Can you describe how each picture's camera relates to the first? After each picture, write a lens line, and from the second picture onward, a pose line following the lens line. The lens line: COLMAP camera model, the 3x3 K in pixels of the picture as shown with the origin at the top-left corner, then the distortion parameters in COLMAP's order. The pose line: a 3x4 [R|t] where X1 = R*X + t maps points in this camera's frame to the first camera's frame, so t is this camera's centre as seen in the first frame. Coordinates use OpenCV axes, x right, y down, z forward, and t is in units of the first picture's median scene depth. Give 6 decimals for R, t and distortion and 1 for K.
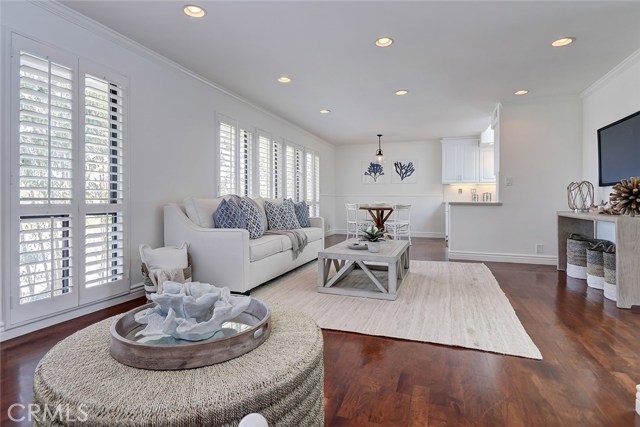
lens RADIAL K [[344.6, 0, 322.8], [0, 344.6, 200.2], [0, 0, 1]] dist [-0.002558, -0.005081]
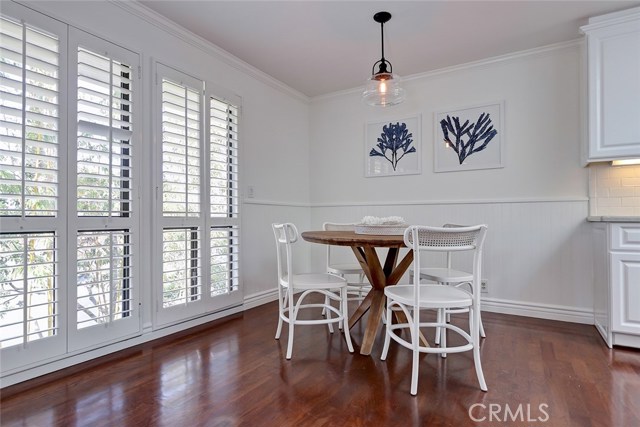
lens RADIAL K [[344.6, 0, 331.0], [0, 344.6, 212.0], [0, 0, 1]] dist [-0.002558, -0.005081]
pose [[0.982464, -0.006867, -0.186327, 0.272218], [0.002743, 0.999746, -0.022380, 0.009498], [0.186433, 0.021477, 0.982233, 1.024212]]
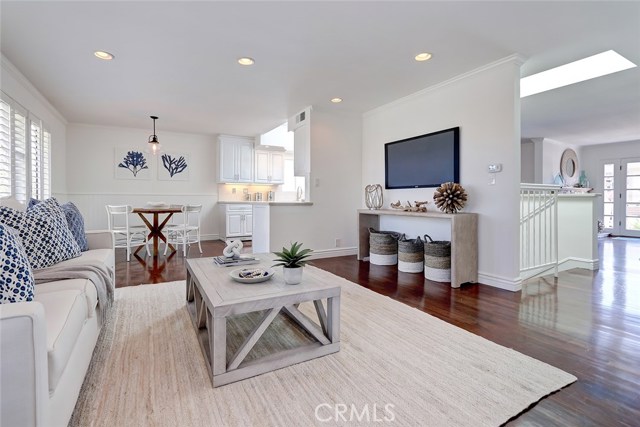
lens RADIAL K [[298.0, 0, 313.5], [0, 298.0, 200.8], [0, 0, 1]] dist [-0.002150, -0.000242]
pose [[0.654295, -0.005871, 0.756216, -0.171632], [0.001401, 0.999978, 0.006552, -0.003989], [-0.756238, -0.003227, 0.654289, 0.428229]]
